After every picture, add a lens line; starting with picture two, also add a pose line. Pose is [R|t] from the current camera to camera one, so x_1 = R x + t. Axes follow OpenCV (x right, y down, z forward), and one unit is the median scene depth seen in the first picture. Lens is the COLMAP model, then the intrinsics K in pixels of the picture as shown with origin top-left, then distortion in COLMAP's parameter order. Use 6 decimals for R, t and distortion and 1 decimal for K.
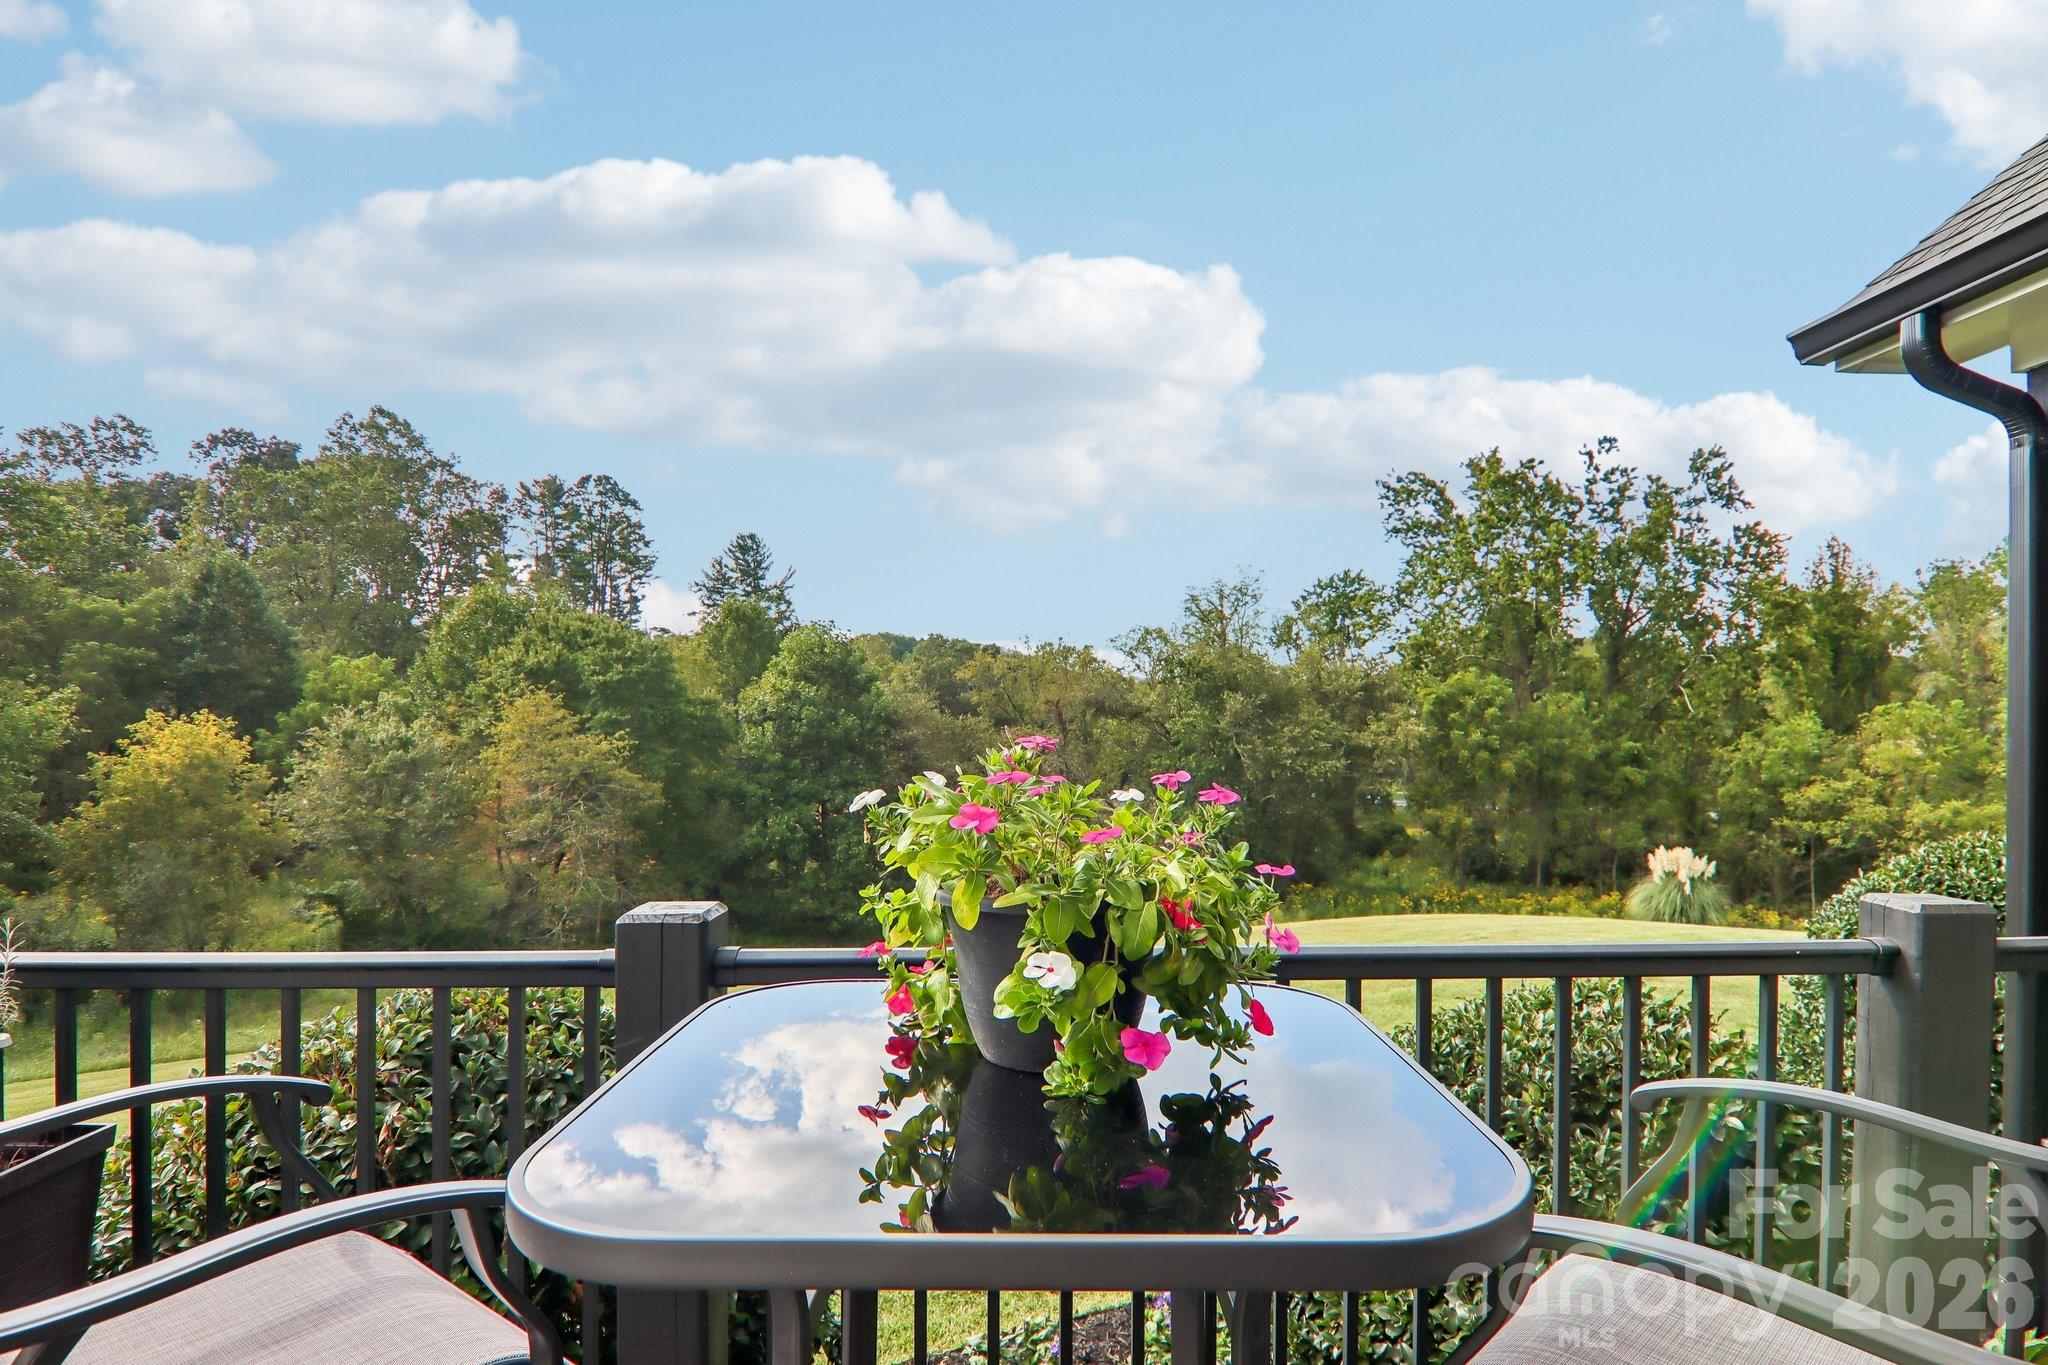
lens RADIAL K [[1156.7, 0, 1035.5], [0, 1156.7, 728.3], [0, 0, 1]] dist [0.014643, -0.029875]
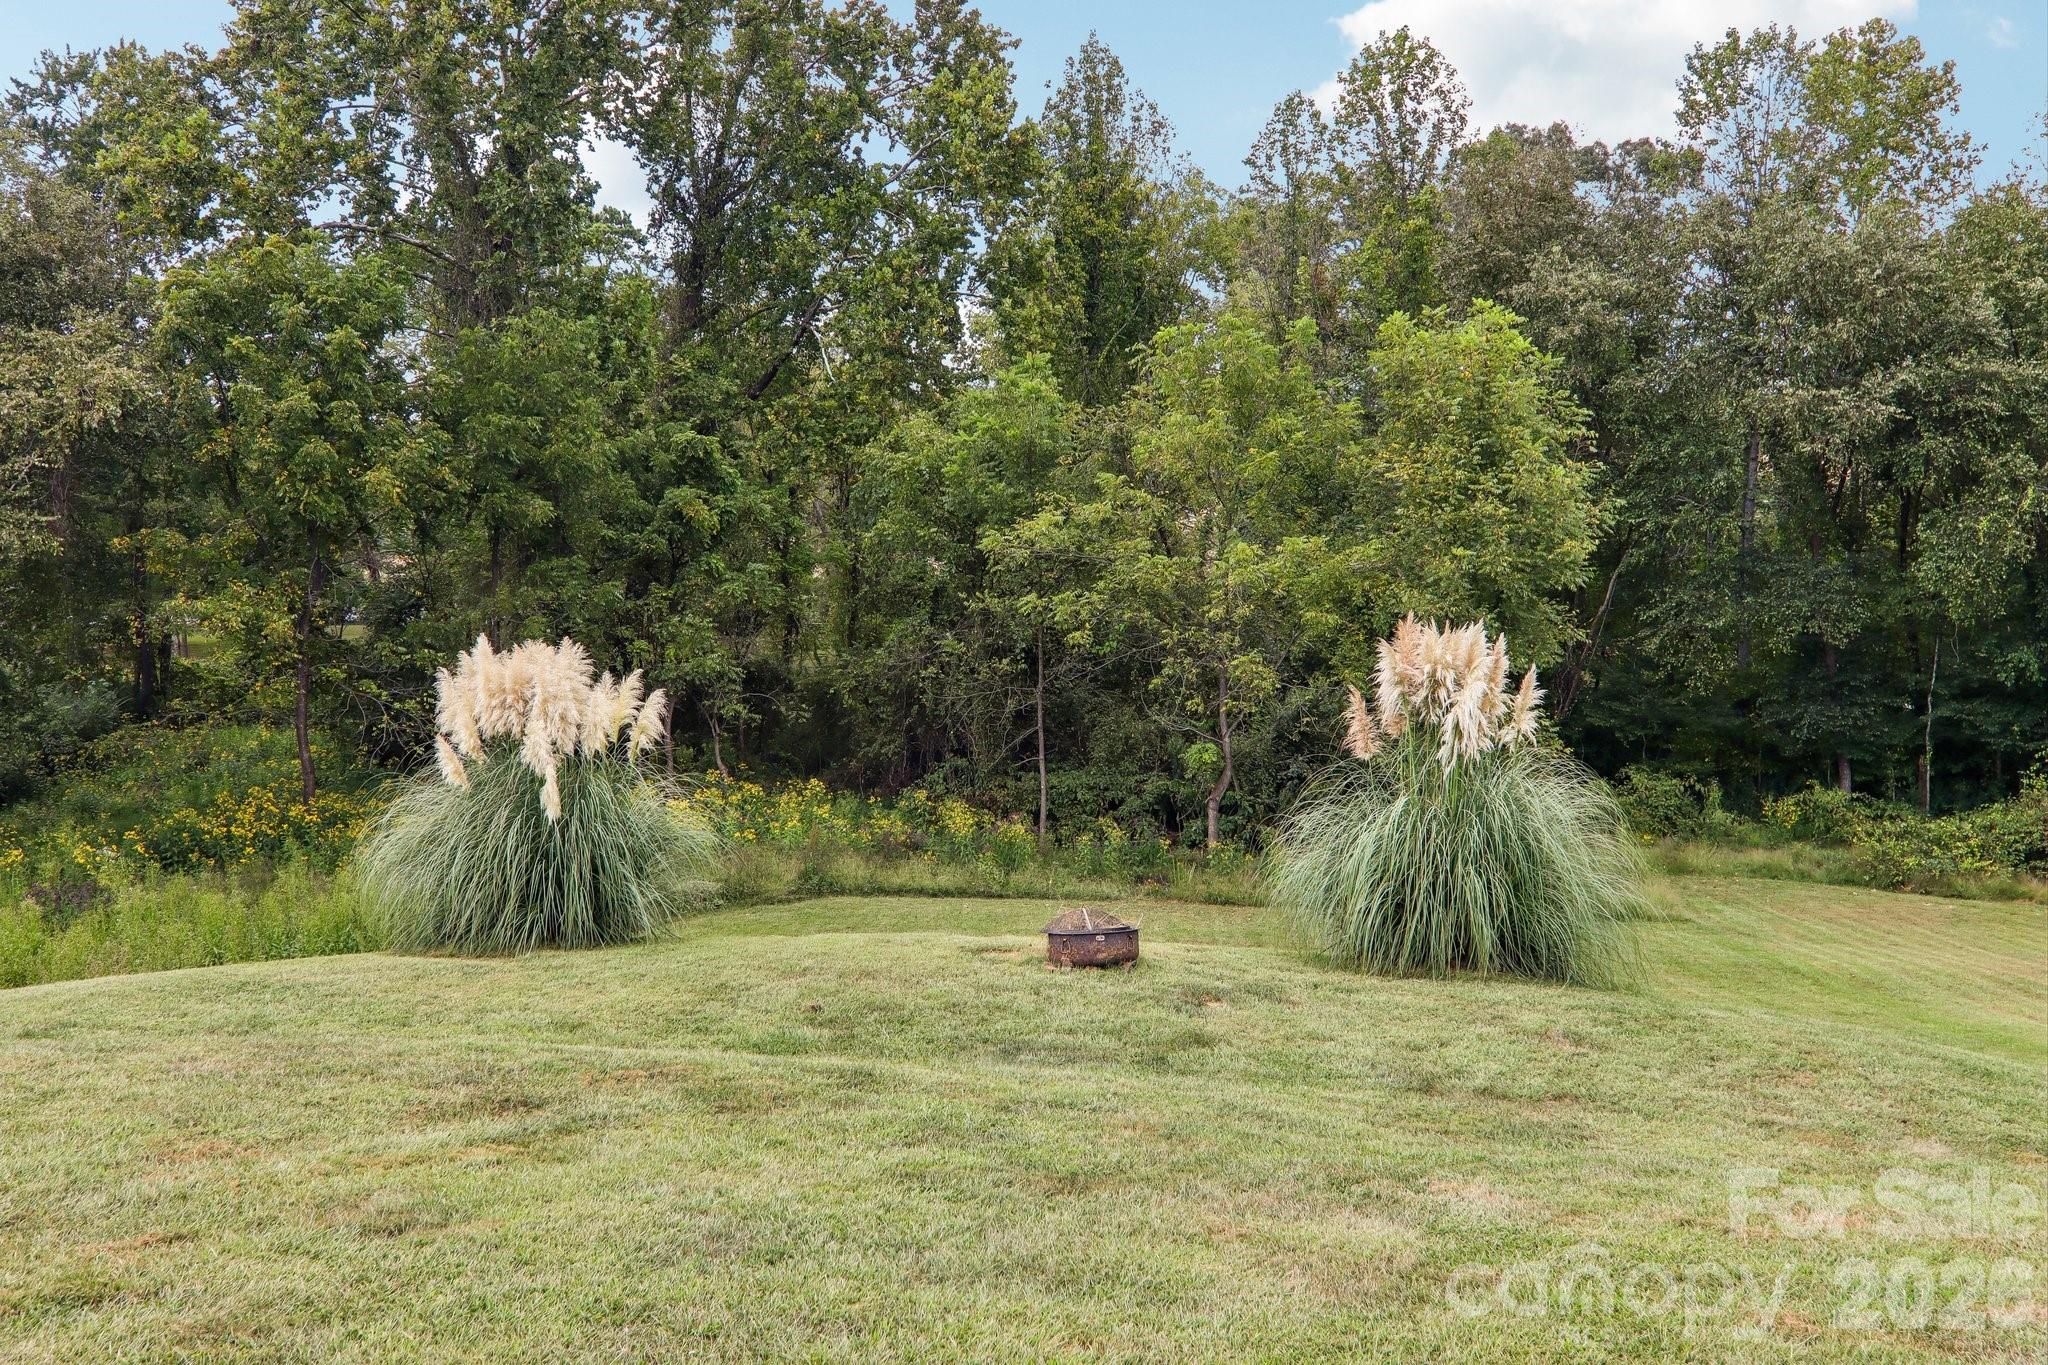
lens RADIAL K [[1986.0, 0, 1024.0], [0, 1986.0, 682.5], [0, 0, 1]] dist [0.003105, 0.004267]
pose [[0.845634, -0.046490, 0.531735, 0.210775], [-0.001757, 0.995952, 0.089870, 0.036645], [-0.533761, -0.076931, 0.842129, 0.290216]]
